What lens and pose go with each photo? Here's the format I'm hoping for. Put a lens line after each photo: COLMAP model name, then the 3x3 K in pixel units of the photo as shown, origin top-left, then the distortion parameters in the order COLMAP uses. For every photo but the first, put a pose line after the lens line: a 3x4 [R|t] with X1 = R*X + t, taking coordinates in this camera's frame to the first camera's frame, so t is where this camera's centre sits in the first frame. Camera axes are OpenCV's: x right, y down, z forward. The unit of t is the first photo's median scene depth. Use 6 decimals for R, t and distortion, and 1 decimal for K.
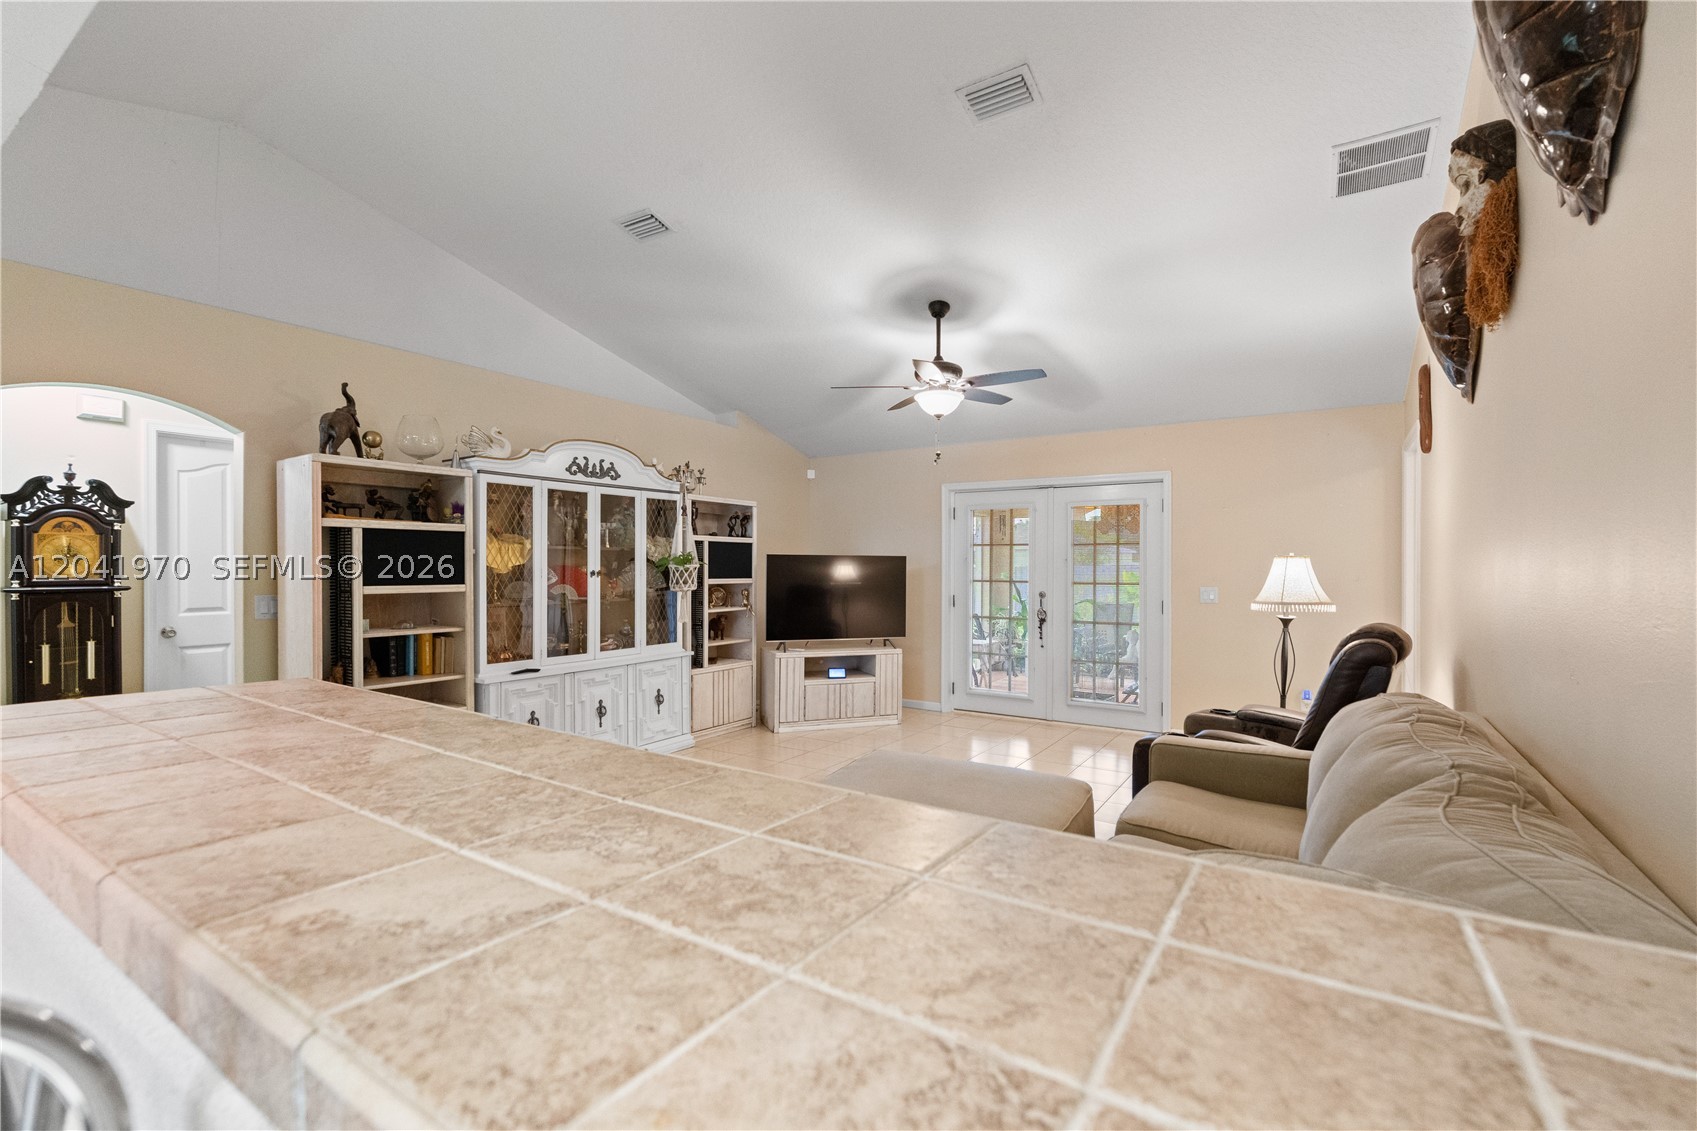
lens RADIAL K [[745.7, 0, 837.9], [0, 745.7, 564.2], [0, 0, 1]] dist [-0.001478, 0.000740]
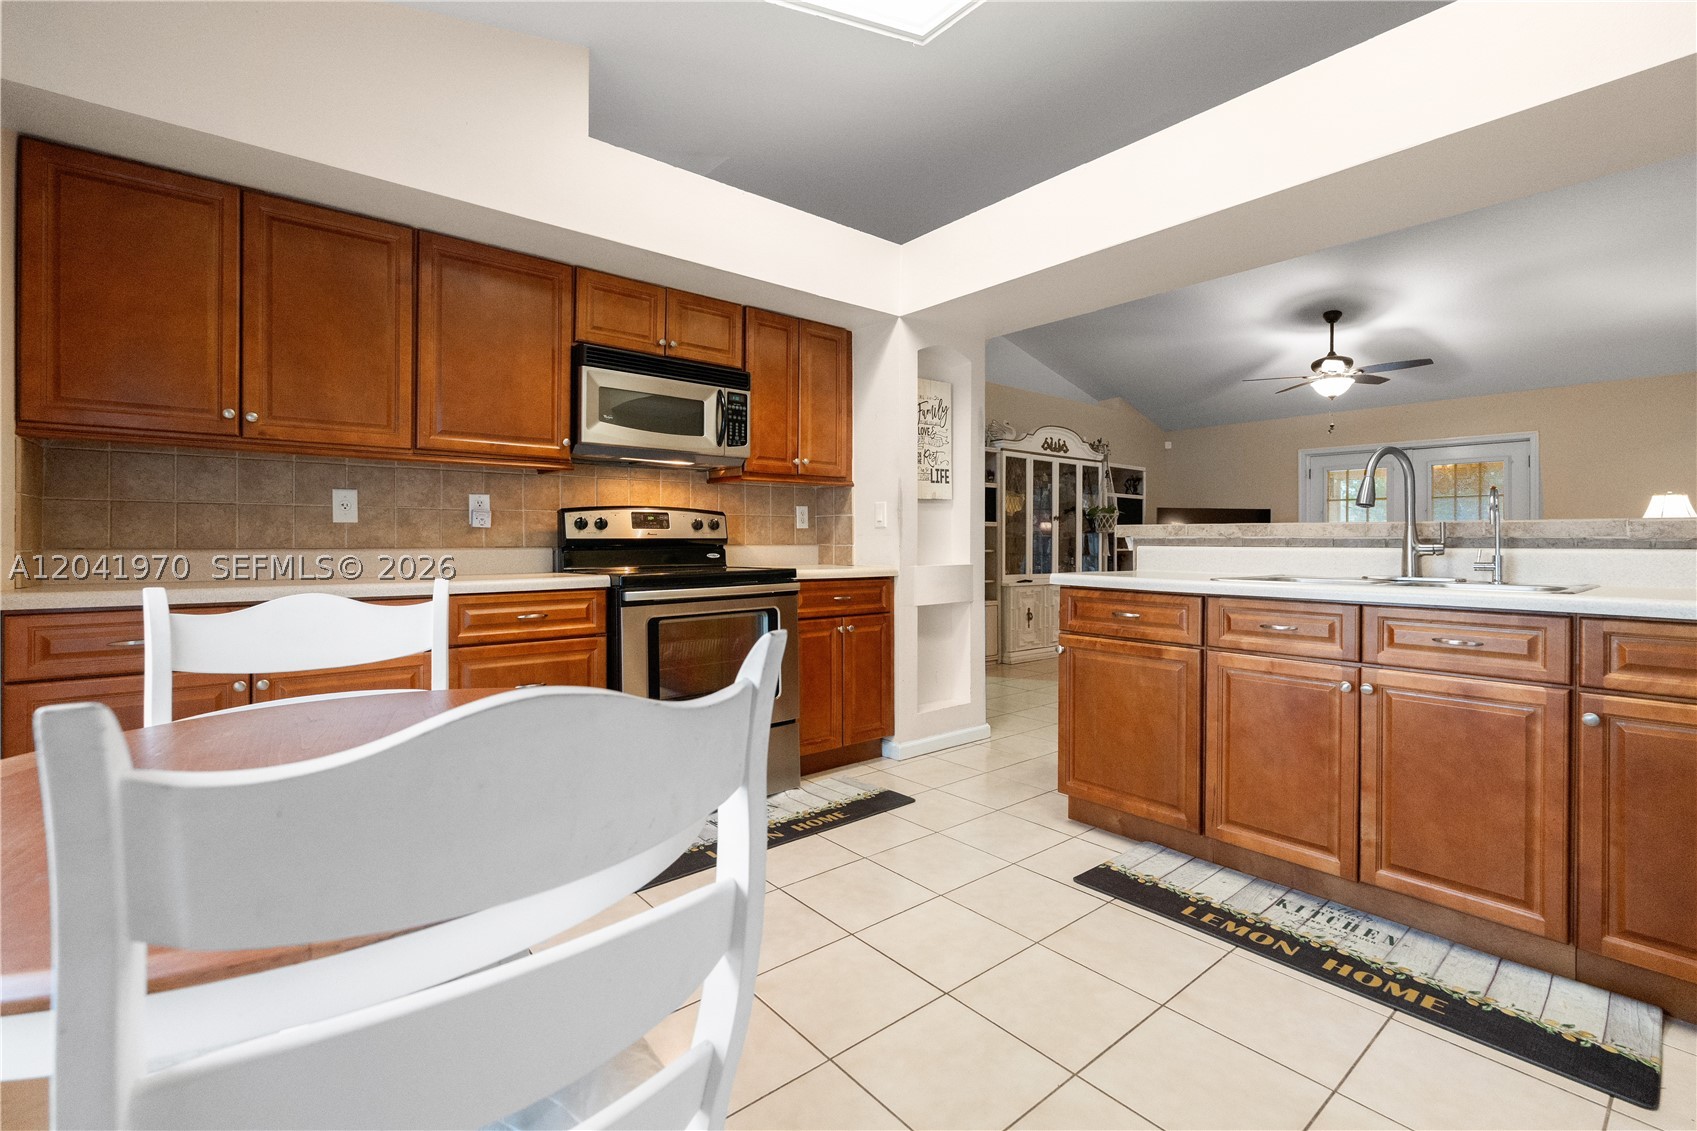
lens RADIAL K [[745.7, 0, 851.0], [0, 745.7, 537.2], [0, 0, 1]] dist [-0.001478, 0.000740]
pose [[0.959151, 0.000452, -0.282893, -0.306375], [-0.001539, 0.999992, -0.003619, 0.056497], [0.282889, 0.003907, 0.959145, -0.507672]]
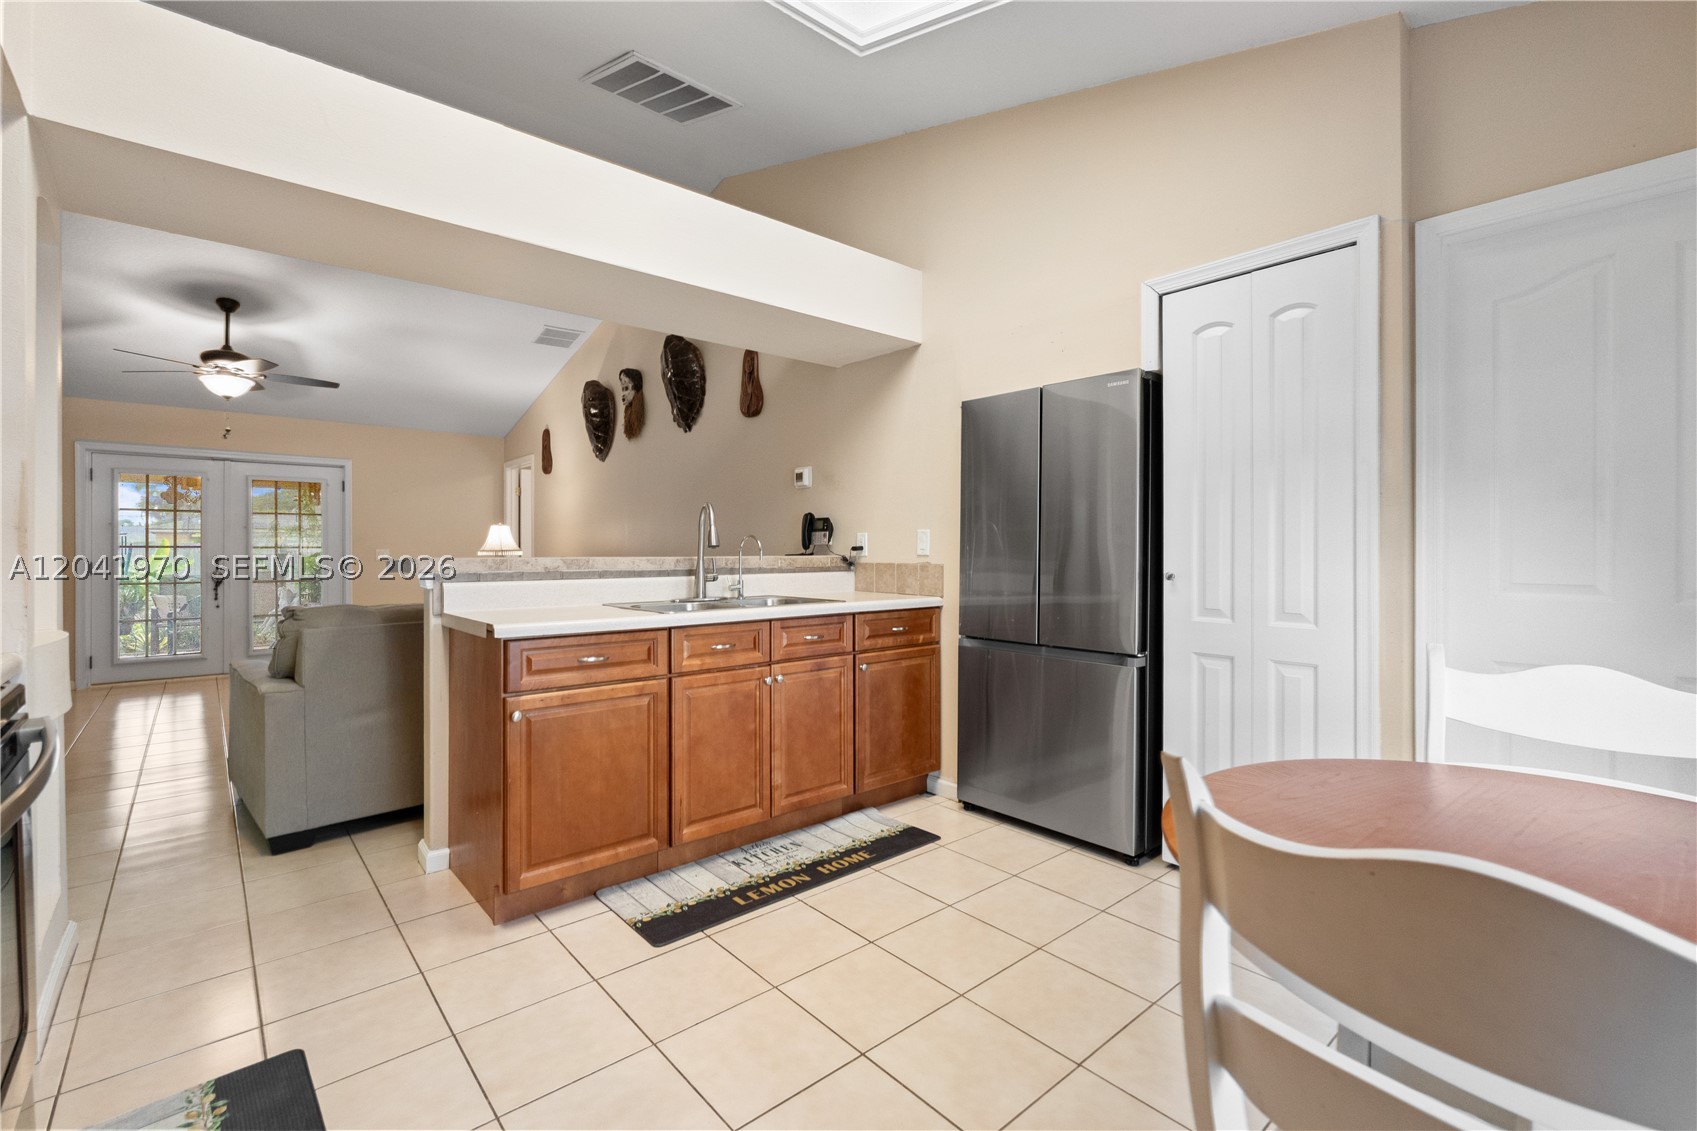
lens RADIAL K [[745.7, 0, 847.7], [0, 745.7, 552.9], [0, 0, 1]] dist [-0.001478, 0.000740]
pose [[0.274275, -0.006952, 0.961626, -0.702955], [0.000624, 0.999975, 0.007052, 0.035113], [-0.961651, -0.001334, 0.274273, -0.239334]]
